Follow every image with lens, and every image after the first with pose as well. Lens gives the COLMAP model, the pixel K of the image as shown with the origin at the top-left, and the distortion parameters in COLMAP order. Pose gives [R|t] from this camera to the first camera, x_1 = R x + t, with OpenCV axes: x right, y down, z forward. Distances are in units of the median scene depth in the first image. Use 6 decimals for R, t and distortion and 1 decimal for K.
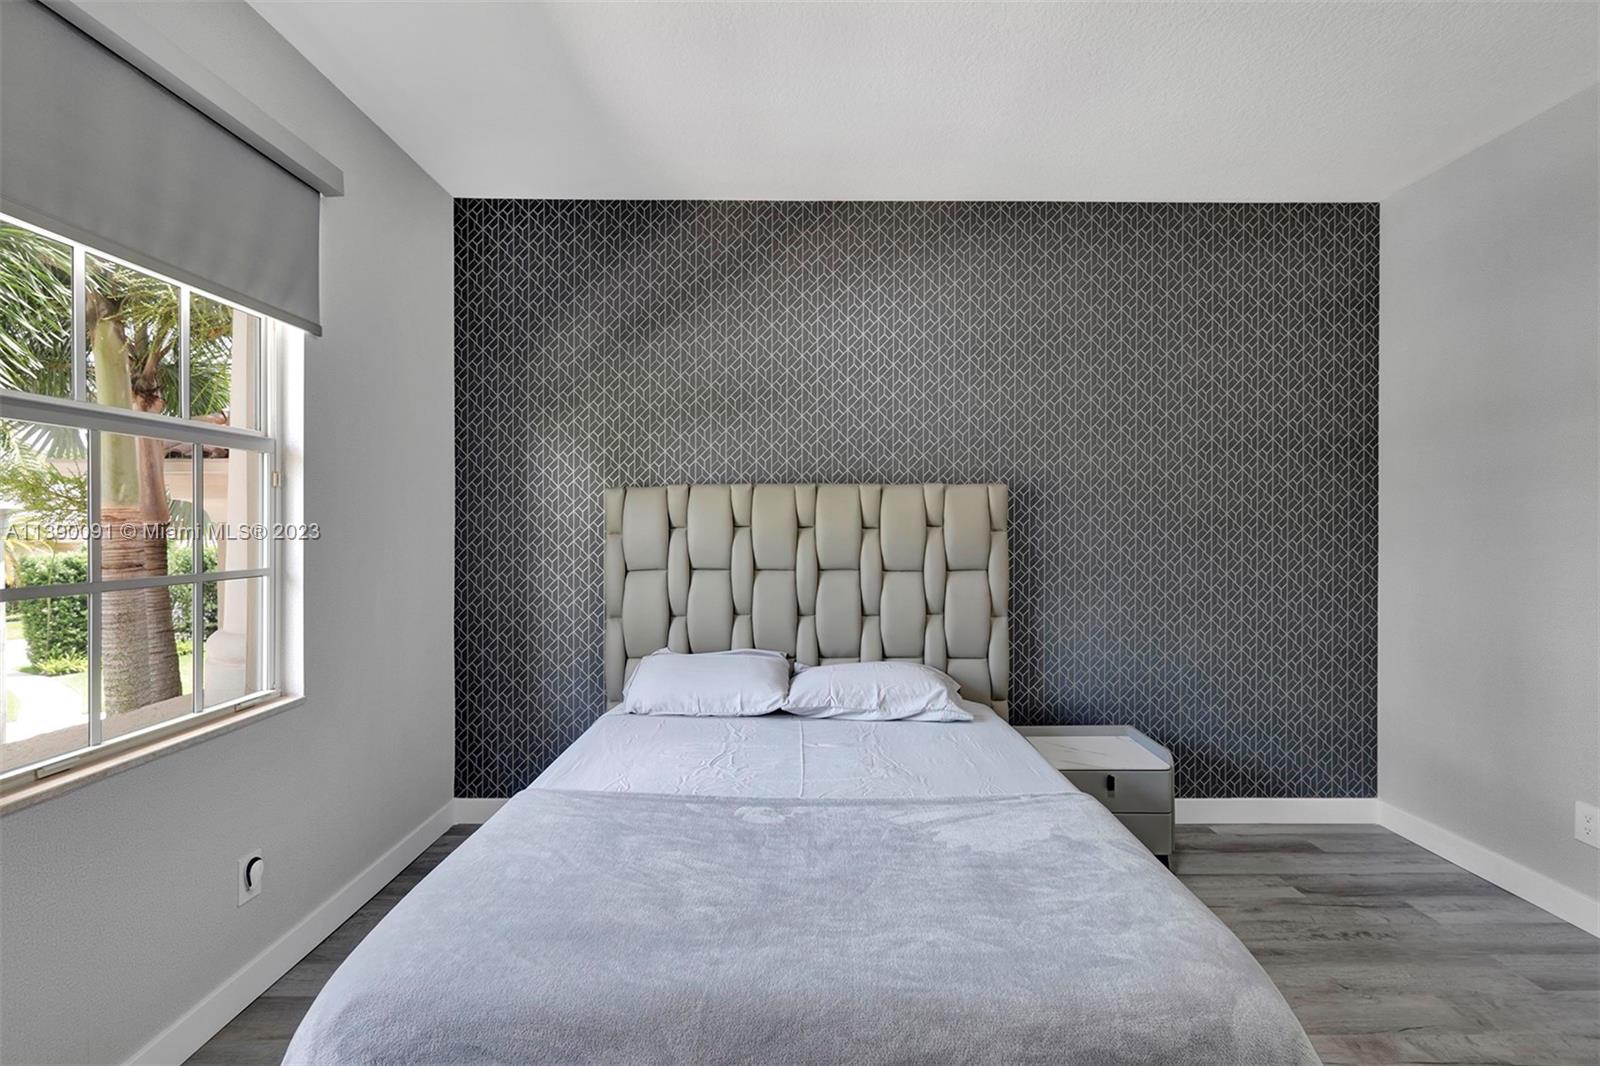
lens RADIAL K [[785.3, 0, 796.2], [0, 785.3, 529.8], [0, 0, 1]] dist [0.003200, -0.000380]
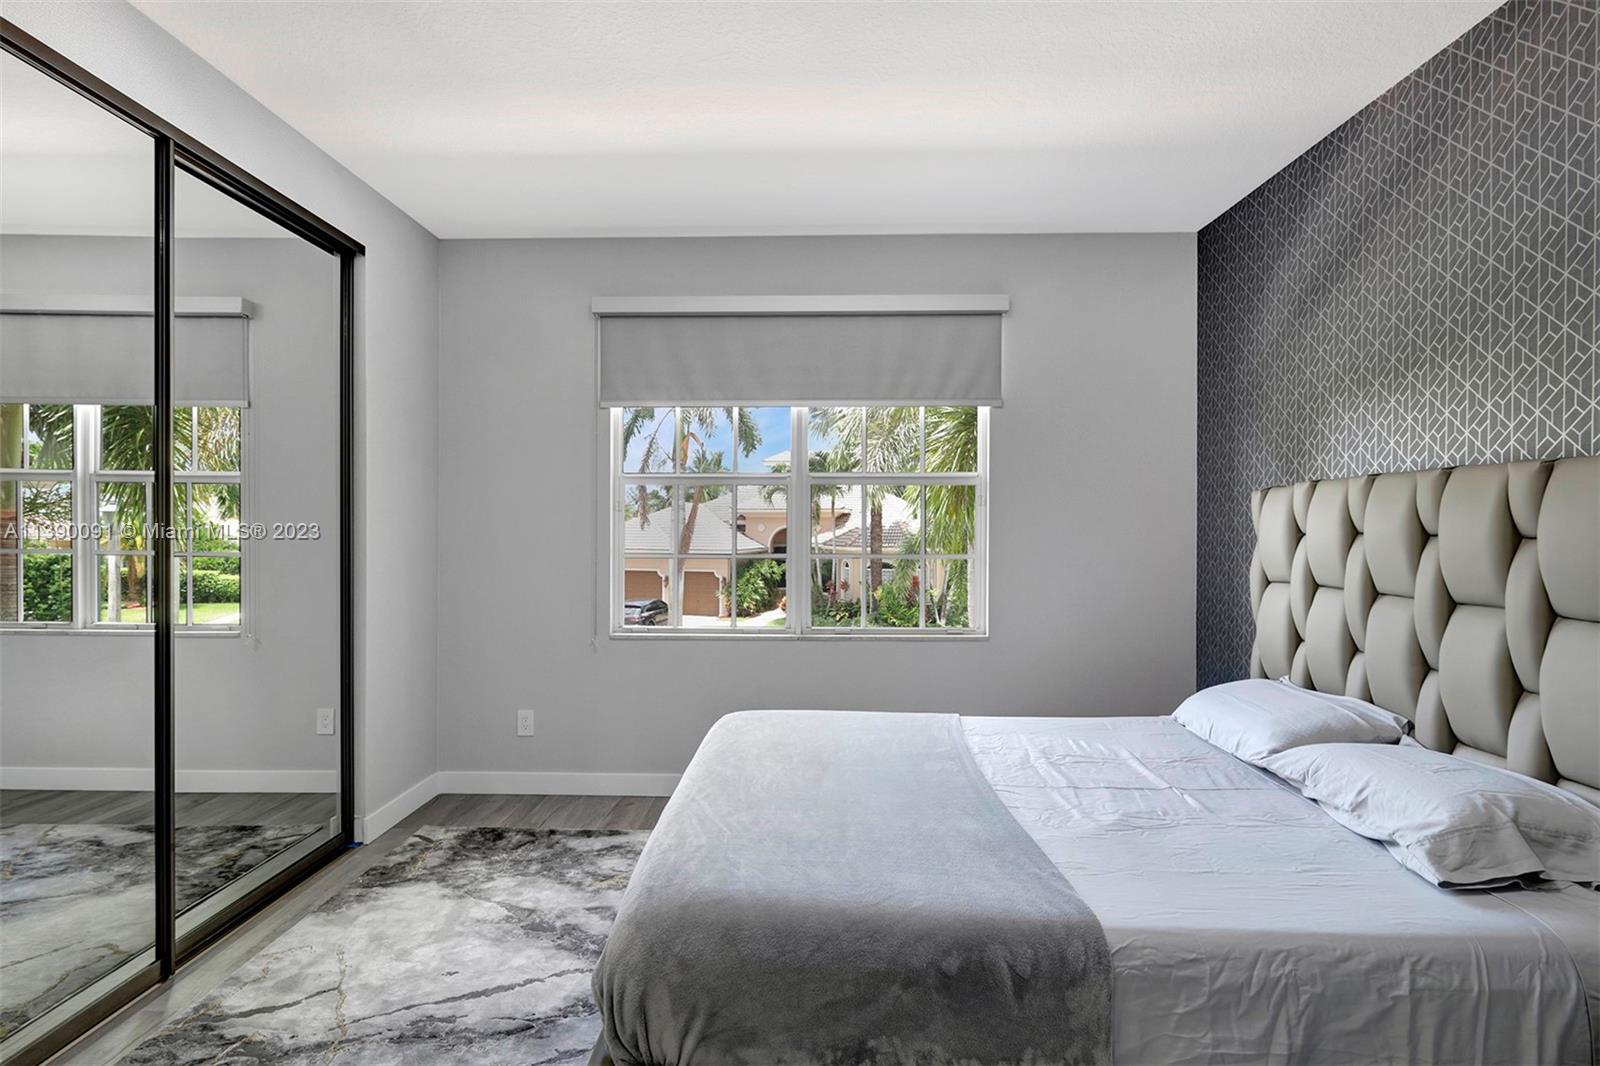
lens RADIAL K [[785.3, 0, 796.2], [0, 785.3, 529.8], [0, 0, 1]] dist [0.003200, -0.000380]
pose [[-0.044211, 0.000134, -0.999022, 0.687547], [-0.003844, 0.999993, 0.000304, -0.005888], [0.999015, 0.003854, -0.044210, 0.497441]]
